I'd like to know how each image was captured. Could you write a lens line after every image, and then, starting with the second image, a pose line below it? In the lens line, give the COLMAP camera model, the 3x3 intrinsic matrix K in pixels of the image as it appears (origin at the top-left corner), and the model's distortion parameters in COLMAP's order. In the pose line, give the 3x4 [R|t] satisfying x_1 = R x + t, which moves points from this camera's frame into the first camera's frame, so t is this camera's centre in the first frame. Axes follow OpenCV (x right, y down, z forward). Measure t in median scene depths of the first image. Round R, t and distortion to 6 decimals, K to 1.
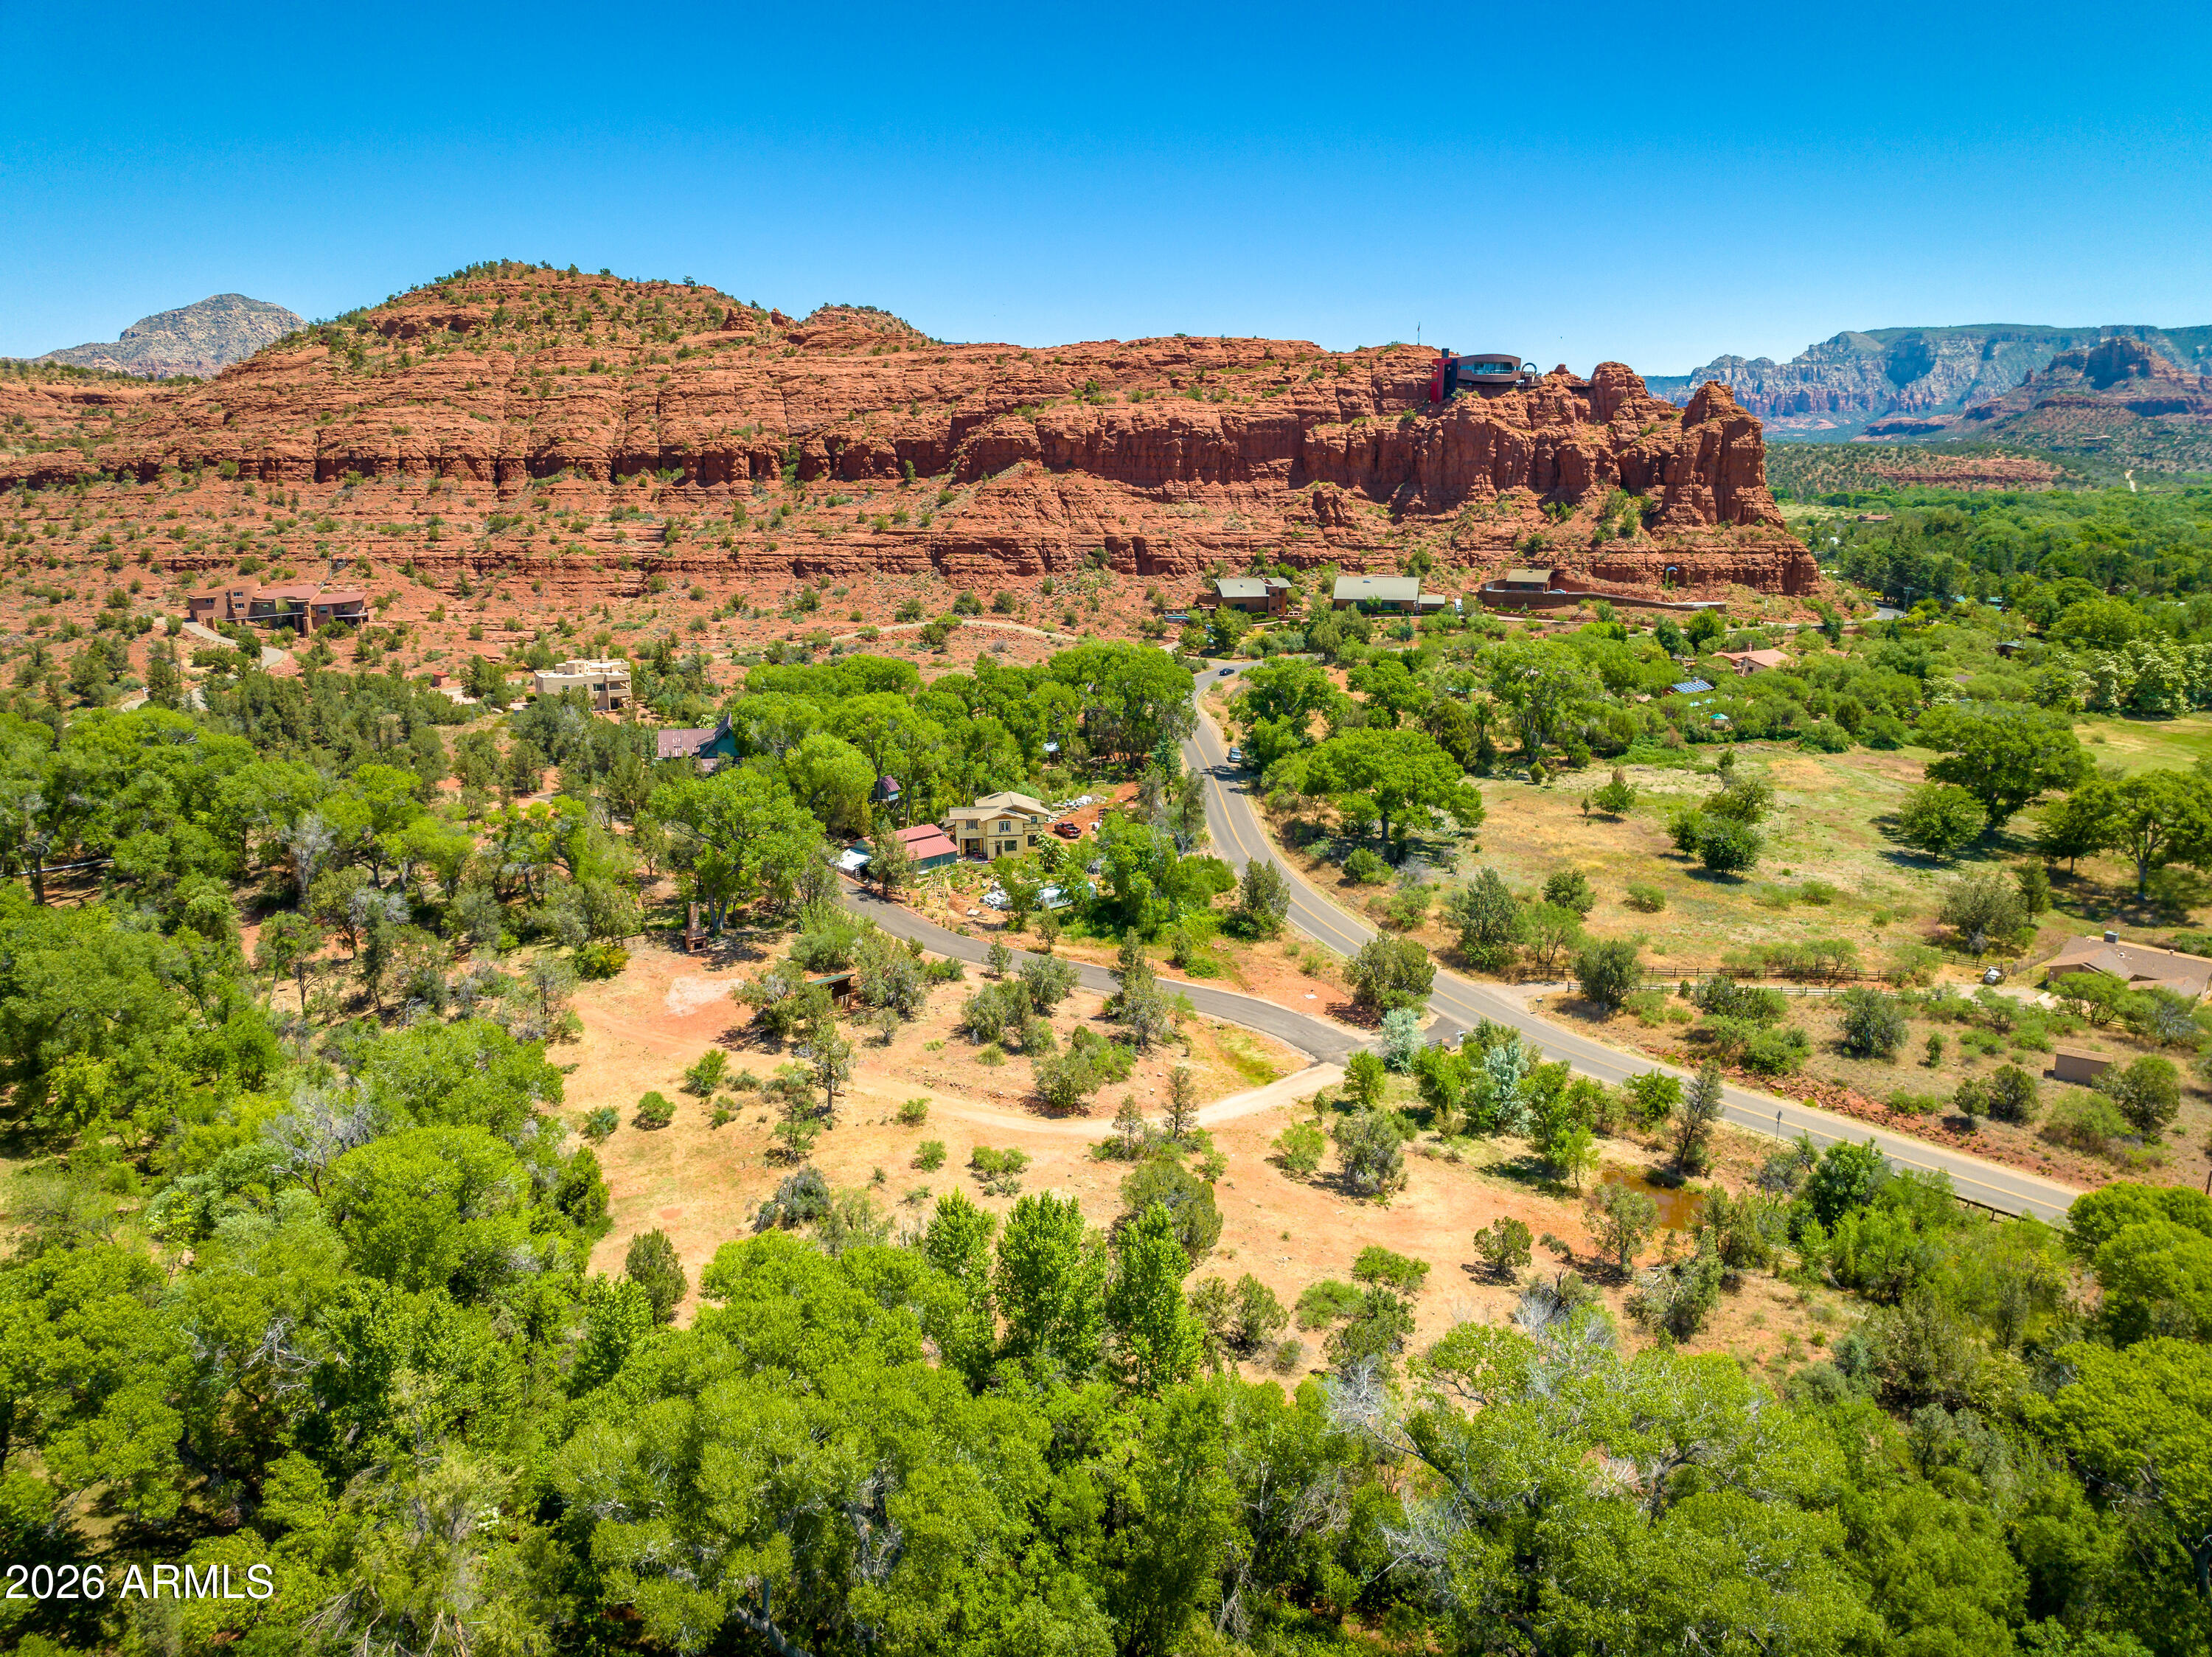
lens RADIAL K [[1556.4, 0, 1102.4], [0, 1556.4, 825.0], [0, 0, 1]] dist [-0.040837, 0.006473]
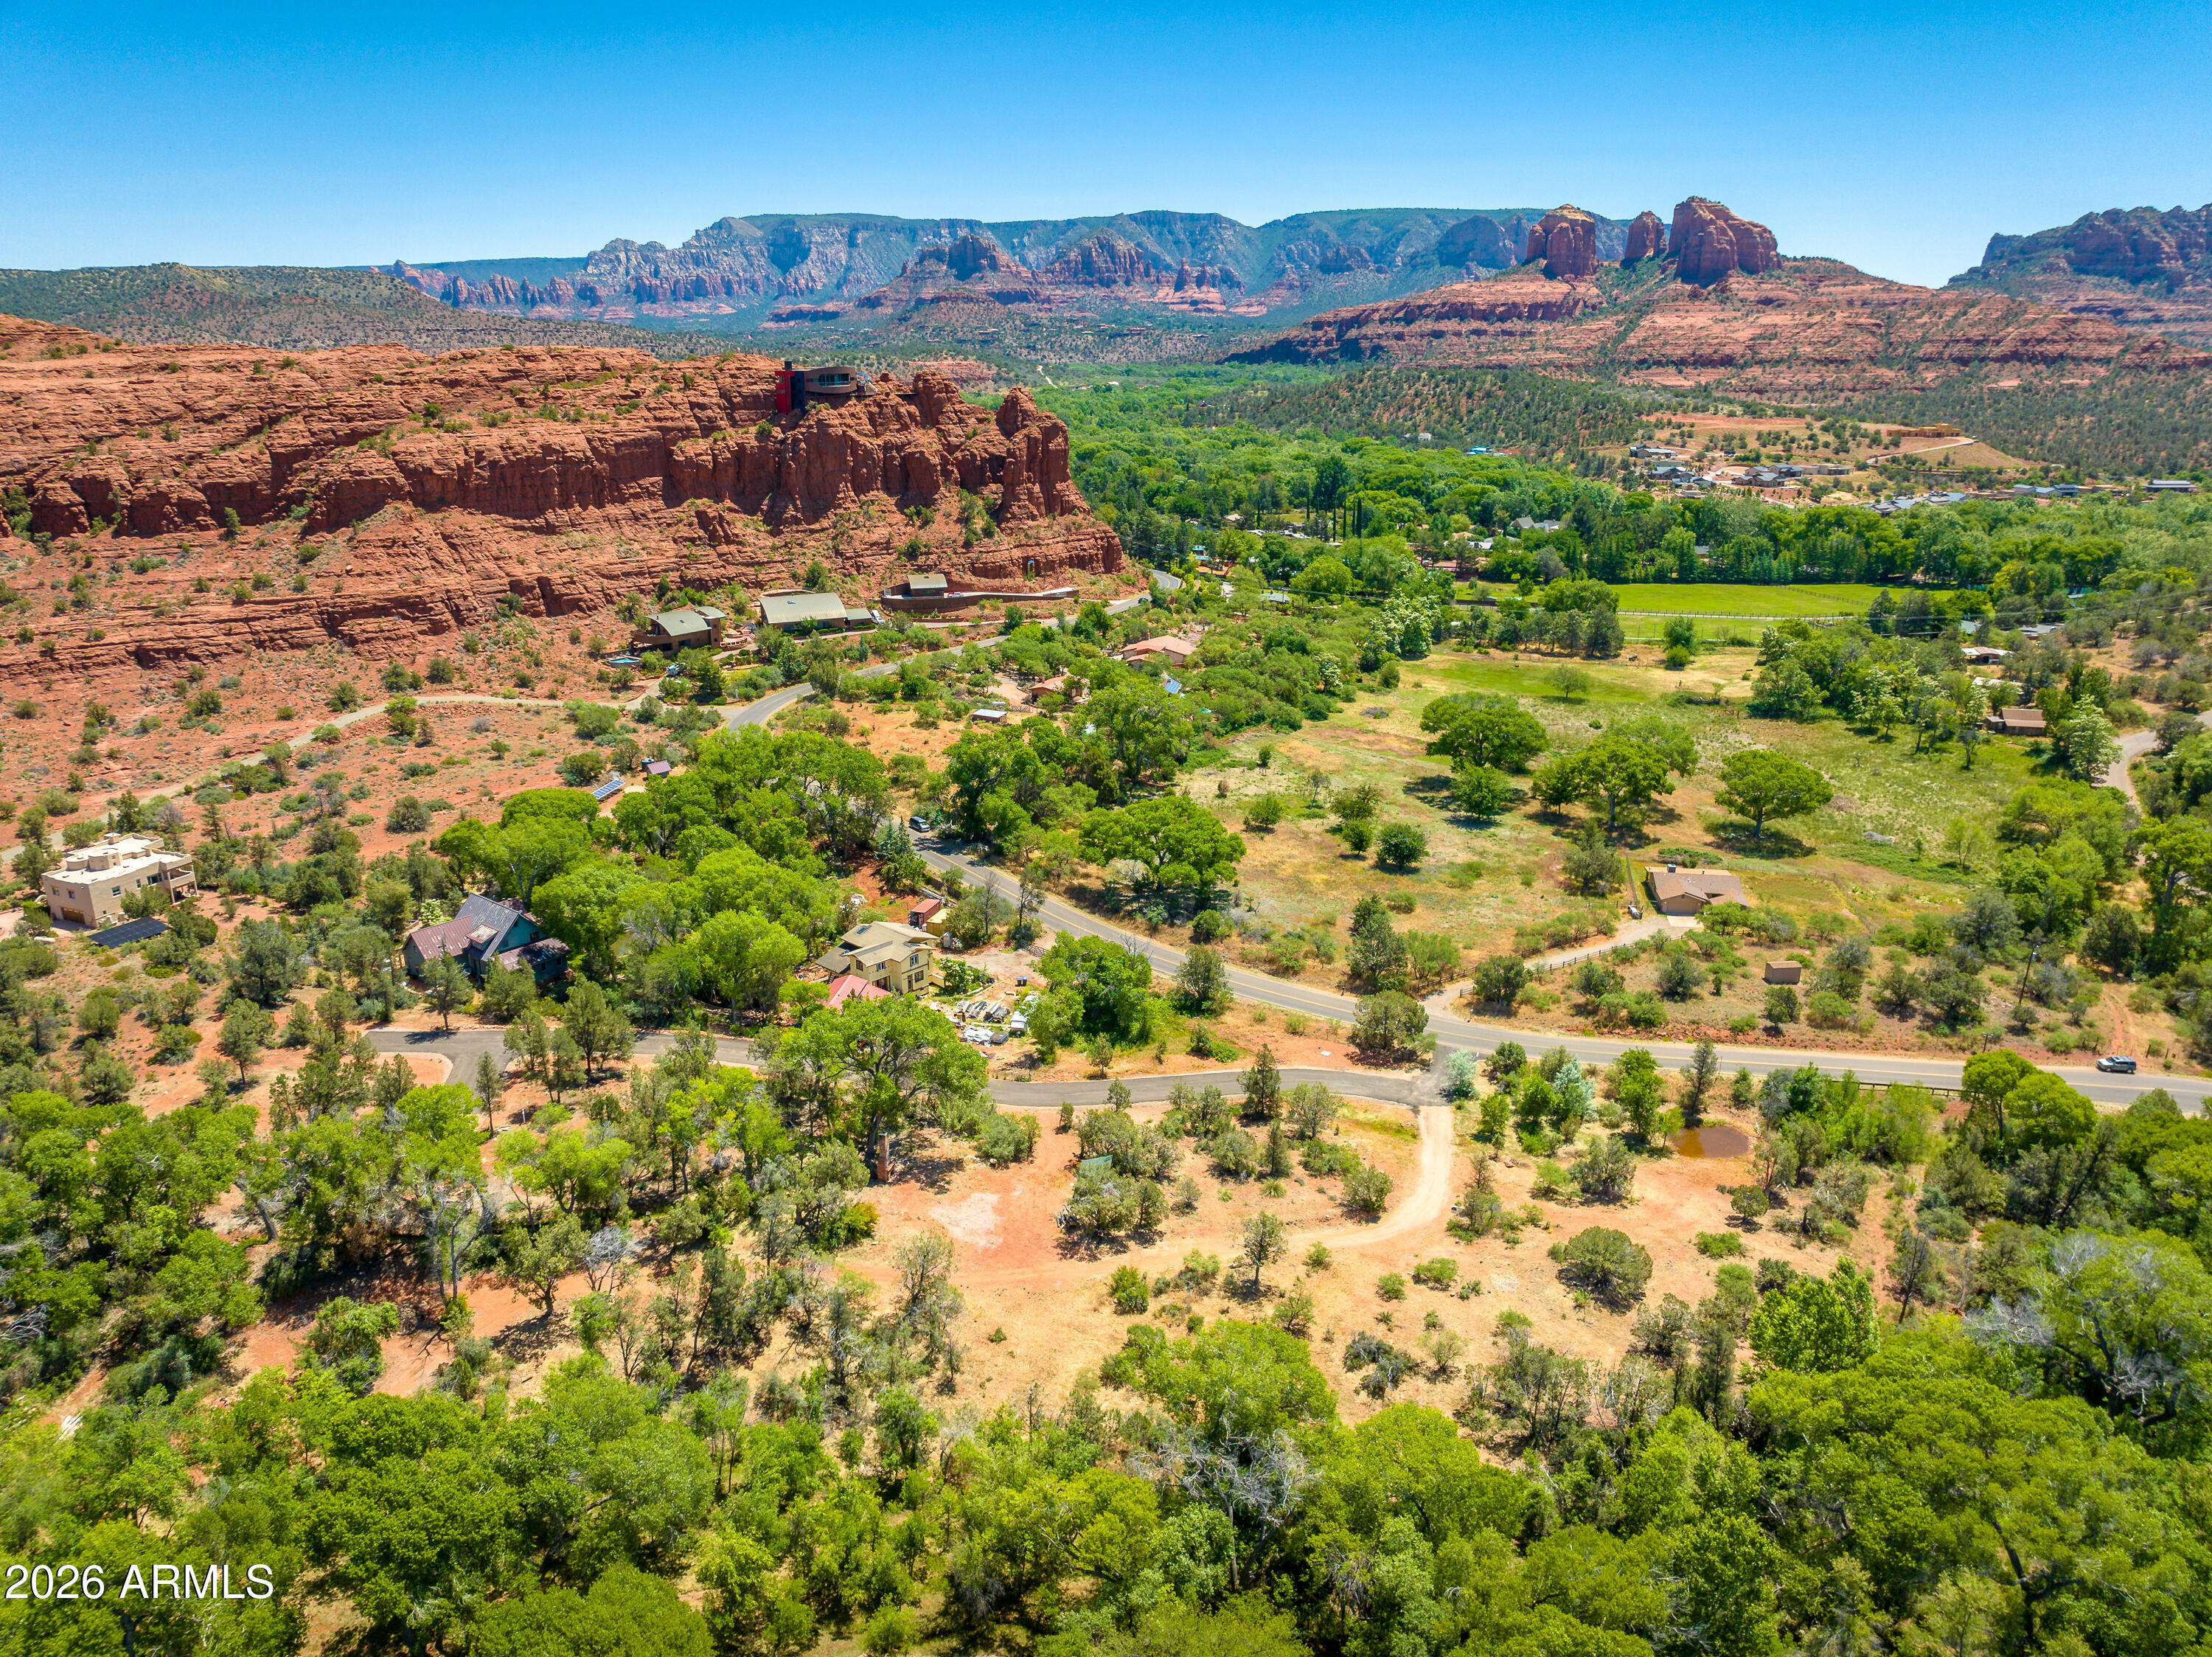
lens RADIAL K [[1556.4, 0, 1102.4], [0, 1556.4, 825.8], [0, 0, 1]] dist [-0.040837, 0.006473]
pose [[0.781997, -0.191317, 0.593194, -0.288822], [0.146264, 0.981477, 0.123730, -0.101388], [-0.605878, -0.009994, 0.795495, 0.048455]]
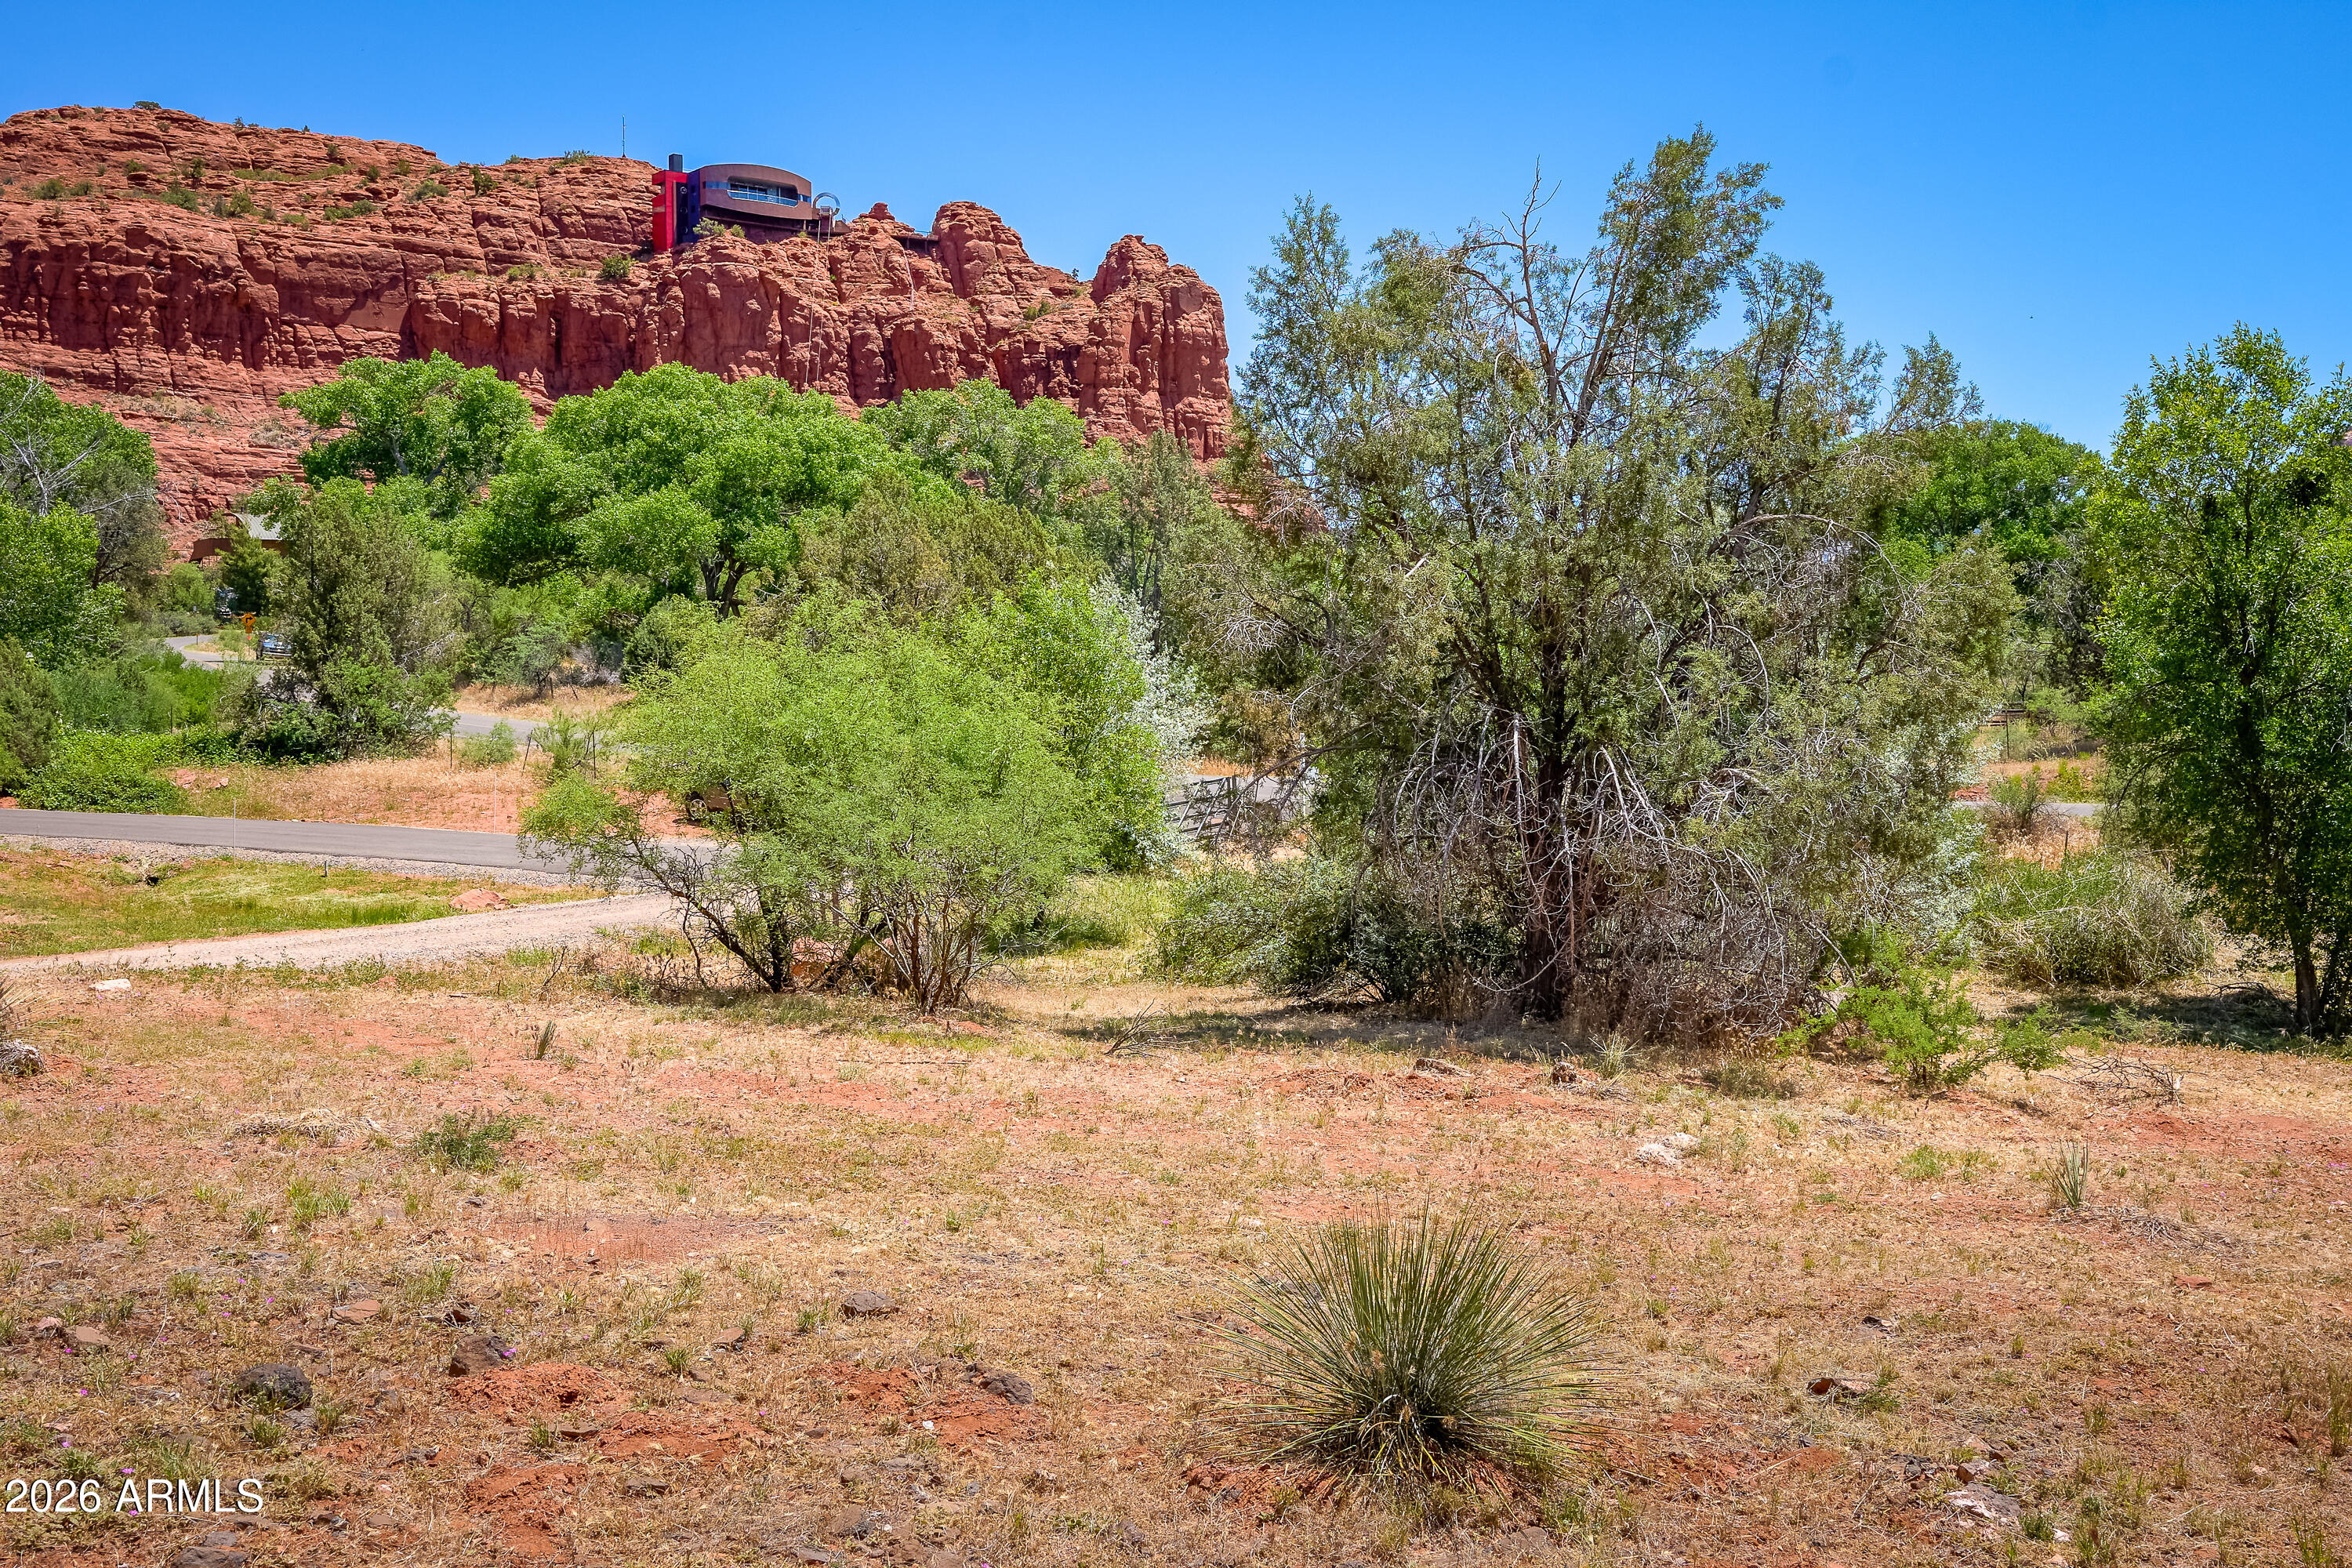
lens RADIAL K [[2178.3, 0, 1144.4], [0, 2178.3, 801.1], [0, 0, 1]] dist [-0.015231, 0.000000]
pose [[0.899749, -0.025099, 0.435686, 0.030150], [0.108939, 0.979657, -0.168537, 0.064811], [-0.422593, 0.199104, 0.884179, 0.297285]]
